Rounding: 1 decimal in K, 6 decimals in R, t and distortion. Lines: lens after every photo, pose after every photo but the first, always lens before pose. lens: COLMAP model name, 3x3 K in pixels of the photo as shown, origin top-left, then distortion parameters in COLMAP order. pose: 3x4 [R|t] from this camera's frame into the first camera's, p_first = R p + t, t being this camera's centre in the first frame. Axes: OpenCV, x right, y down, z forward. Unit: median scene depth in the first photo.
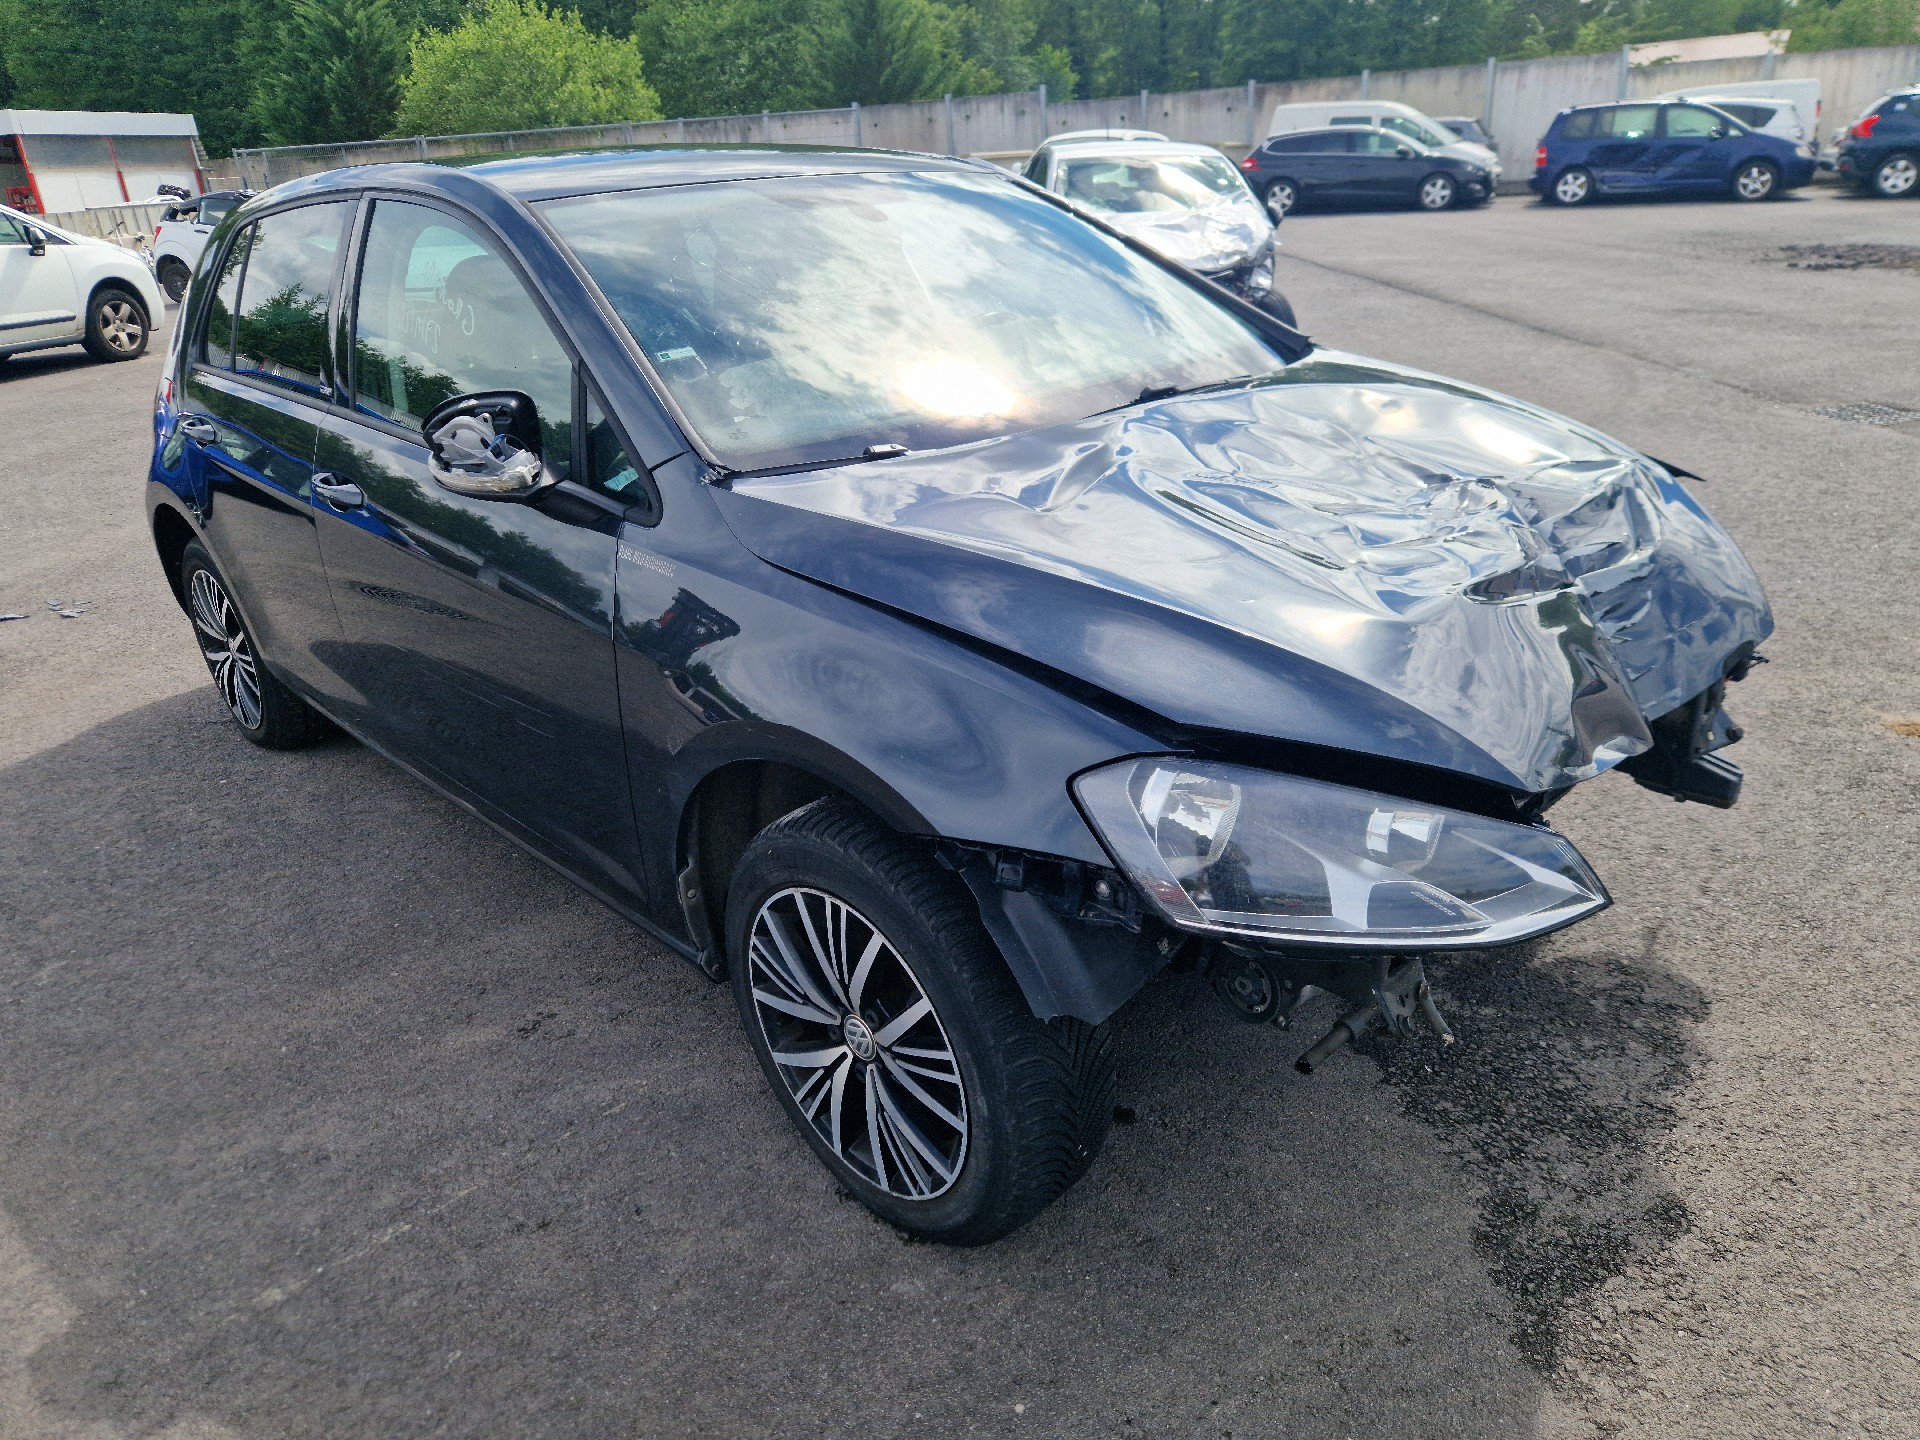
lens RADIAL K [[1316.0, 0, 955.3], [0, 1316.0, 674.2], [0, 0, 1]] dist [0.068939, -0.063771]
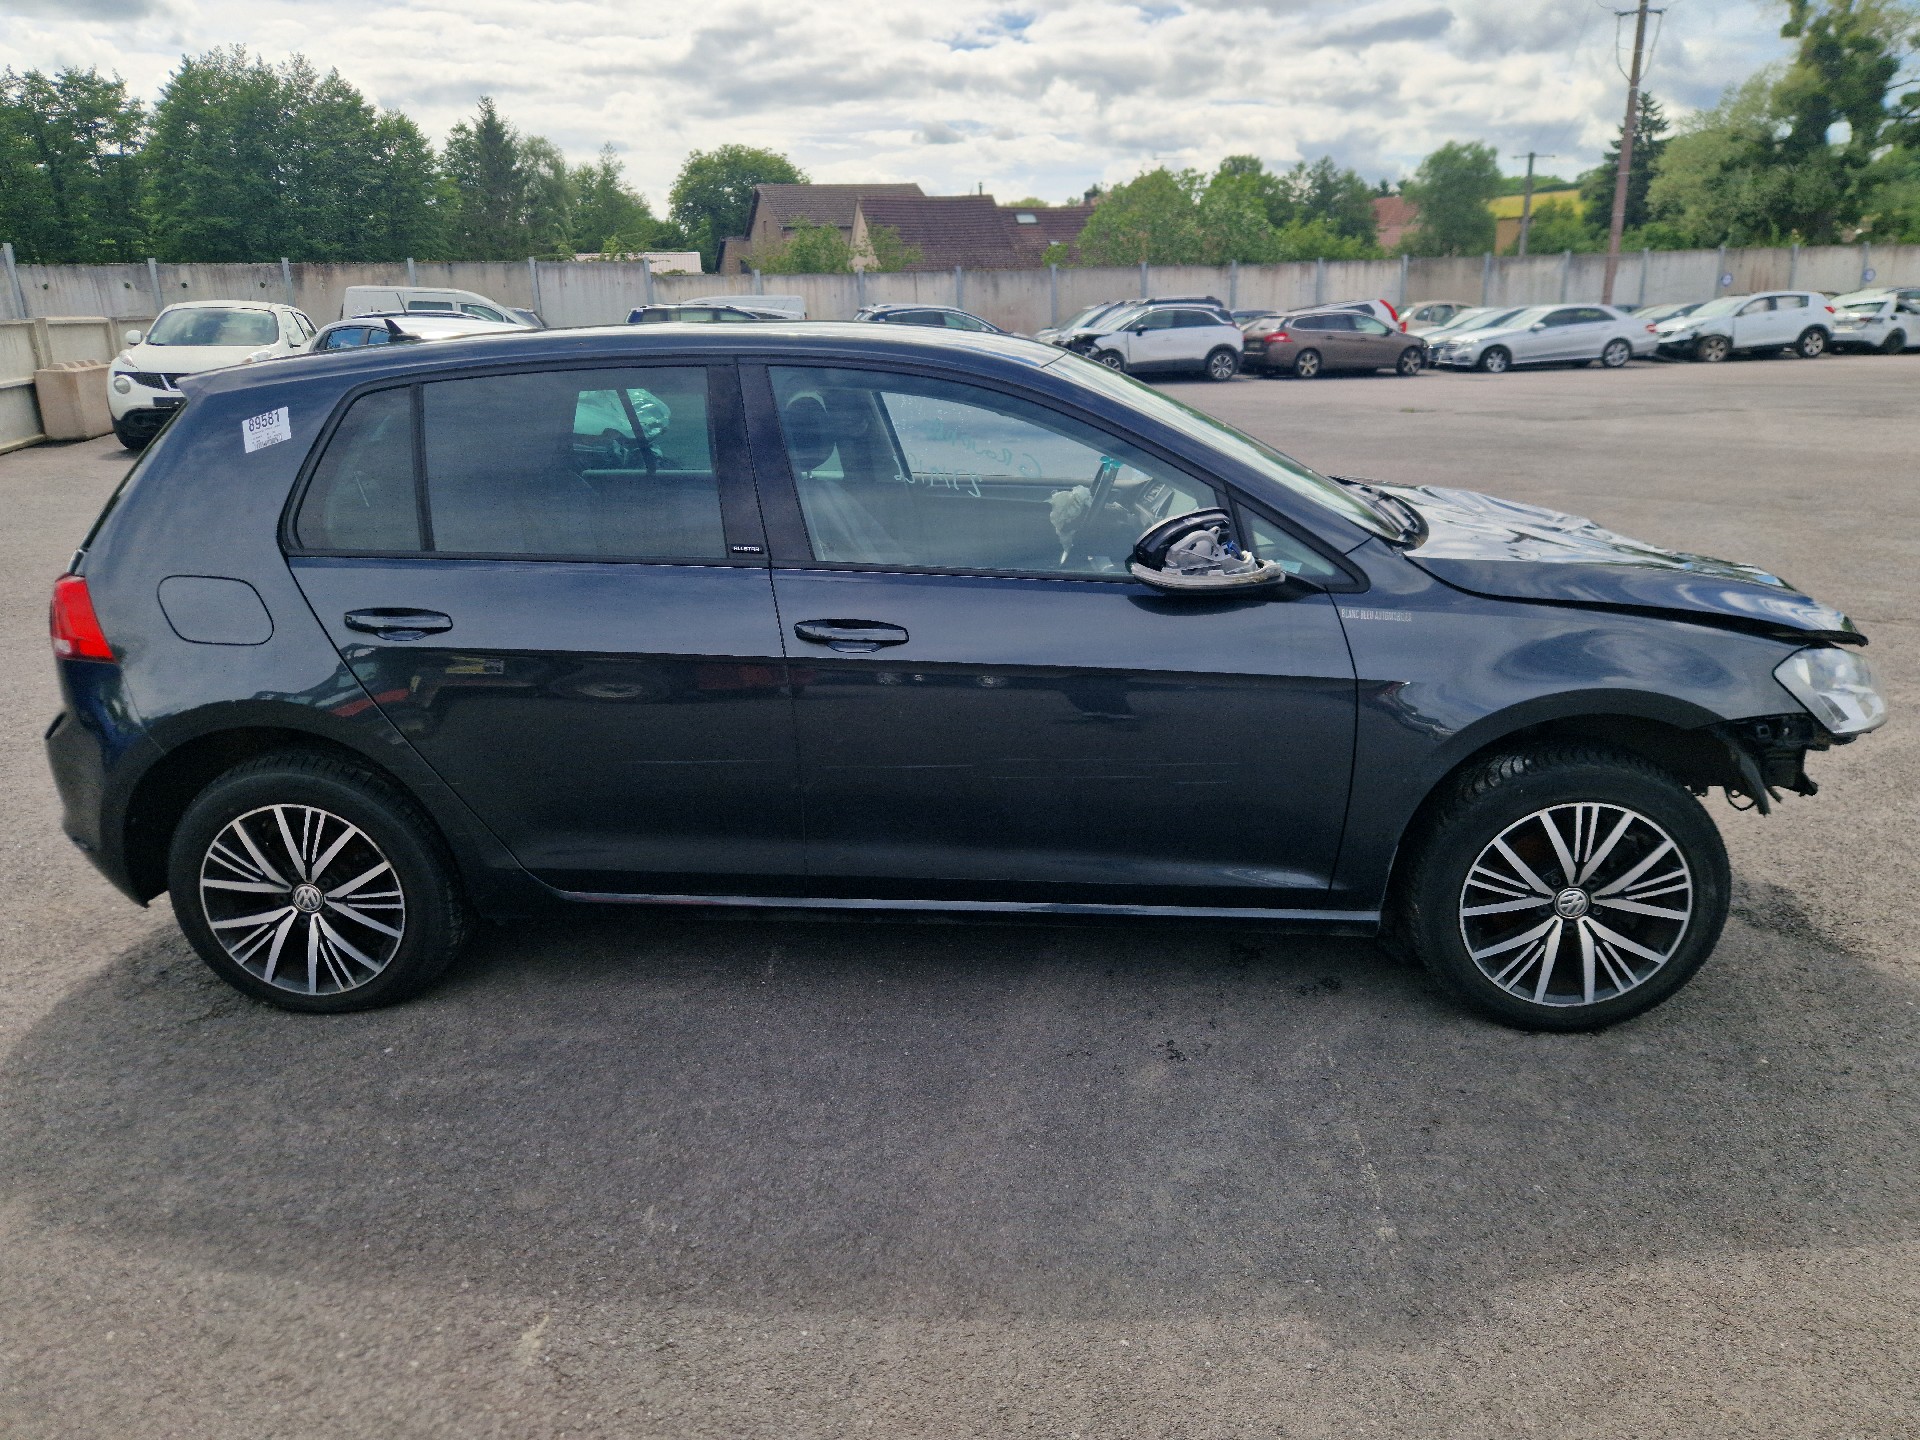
lens RADIAL K [[1316.0, 0, 955.3], [0, 1316.0, 674.2], [0, 0, 1]] dist [0.068939, -0.063771]
pose [[0.746702, -0.133957, 0.651530, -0.728522], [0.214322, 0.975725, -0.045015, -0.029835], [-0.629685, 0.173250, 0.757286, 0.112884]]
